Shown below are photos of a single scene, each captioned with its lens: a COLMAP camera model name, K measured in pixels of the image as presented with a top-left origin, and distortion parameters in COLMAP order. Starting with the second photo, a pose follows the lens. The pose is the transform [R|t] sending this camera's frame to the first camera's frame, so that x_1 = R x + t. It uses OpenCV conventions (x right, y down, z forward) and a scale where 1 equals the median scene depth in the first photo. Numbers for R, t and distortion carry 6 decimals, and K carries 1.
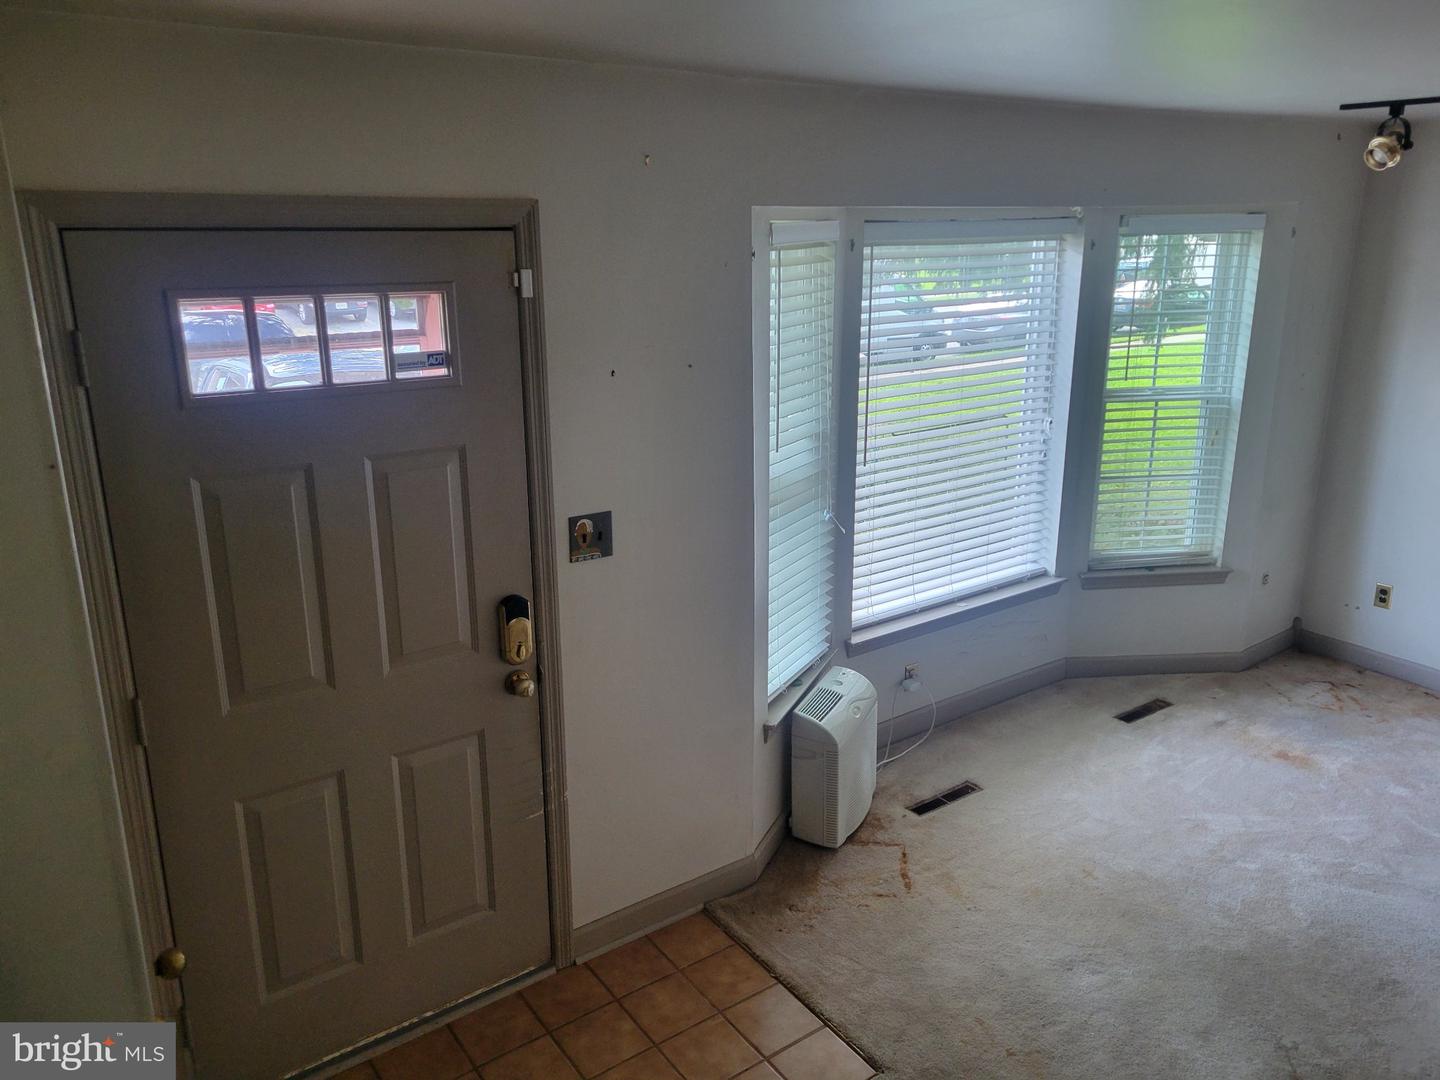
lens RADIAL K [[1084.1, 0, 727.6], [0, 1084.1, 501.4], [0, 0, 1]] dist [0.044513, -0.033284]
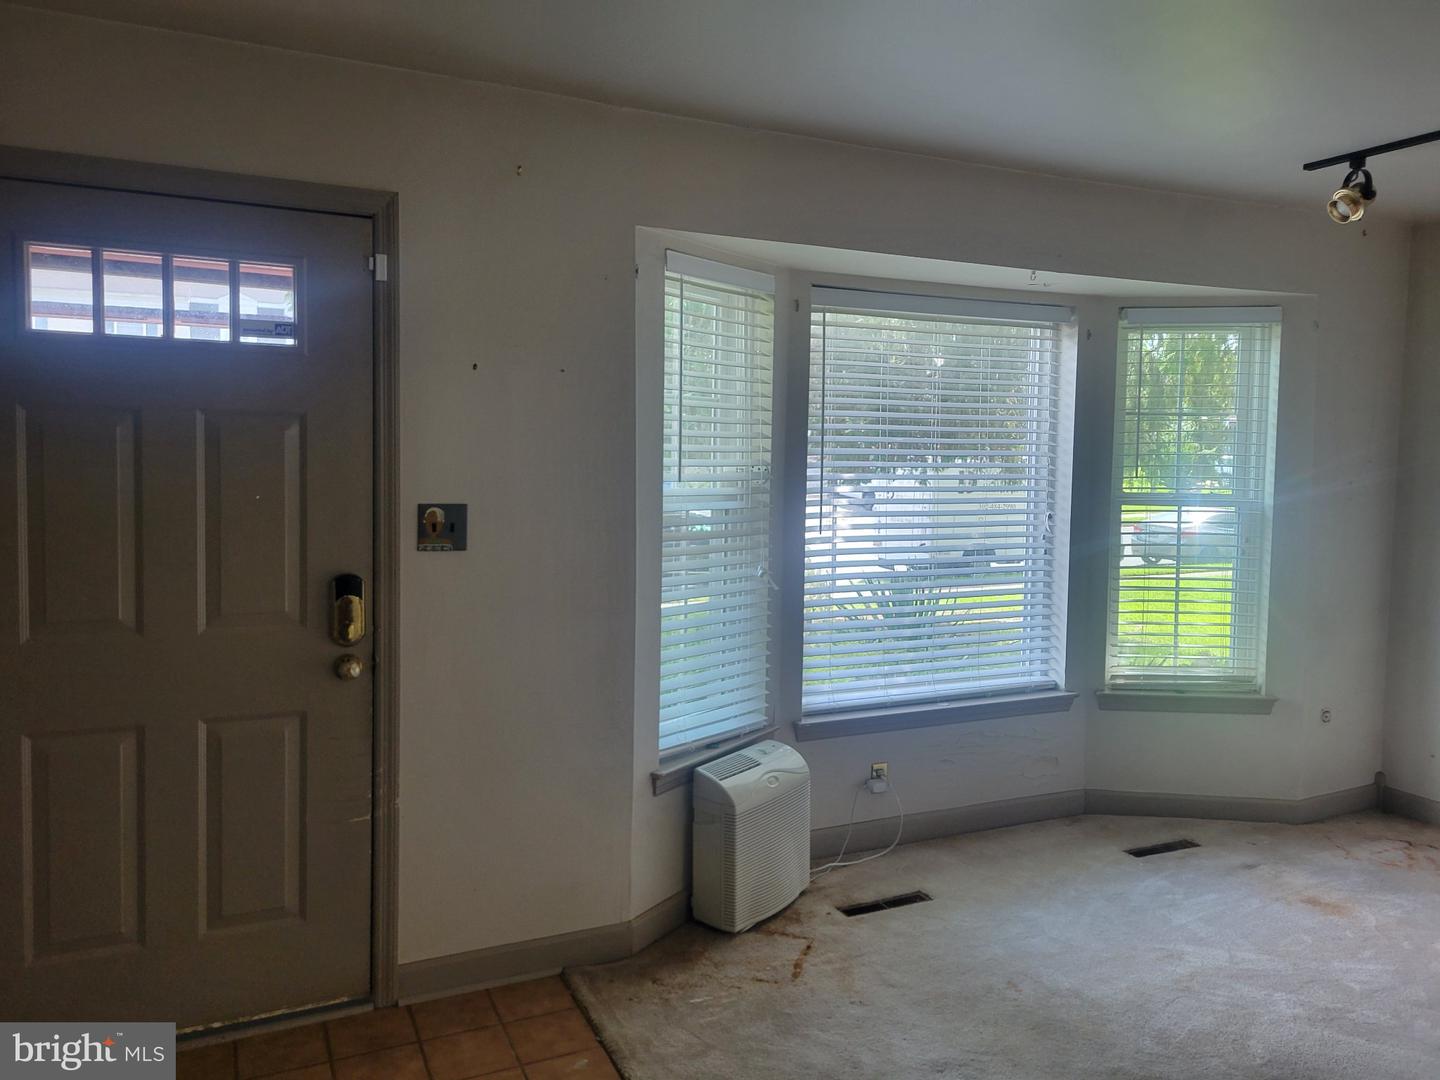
lens RADIAL K [[1084.1, 0, 730.3], [0, 1084.1, 480.0], [0, 0, 1]] dist [0.044513, -0.033284]
pose [[0.984505, 0.026653, -0.173320, 0.249238], [-0.063657, 0.975278, -0.211613, 0.150206], [0.163395, 0.219367, 0.961863, 0.057676]]
